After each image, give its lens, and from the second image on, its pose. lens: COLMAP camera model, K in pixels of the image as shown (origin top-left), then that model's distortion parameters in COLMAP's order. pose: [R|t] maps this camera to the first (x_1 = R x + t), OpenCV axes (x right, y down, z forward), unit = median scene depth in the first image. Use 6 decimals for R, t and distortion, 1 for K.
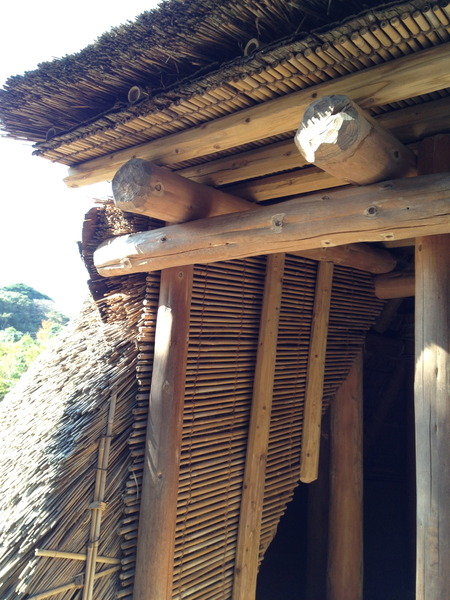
lens RADIAL K [[556.3, 0, 225.0], [0, 556.3, 300.0], [0, 0, 1]] dist [0.093605, -0.186231]
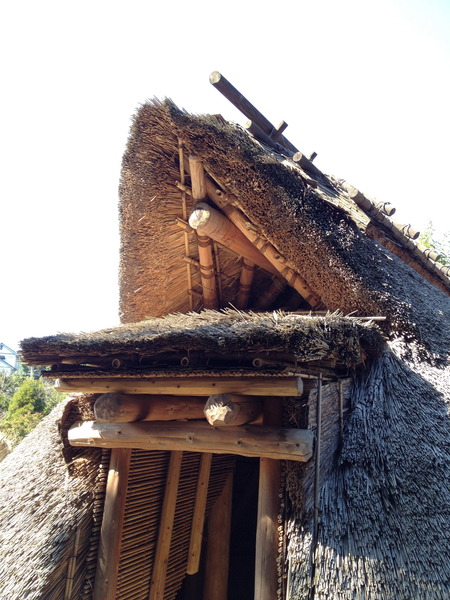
lens RADIAL K [[556.3, 0, 225.0], [0, 556.3, 300.0], [0, 0, 1]] dist [0.093605, -0.186231]
pose [[0.975319, 0.070889, 0.209114, -0.167506], [-0.051199, 0.993857, -0.098119, -0.328506], [-0.214785, 0.084991, 0.972956, -0.674814]]
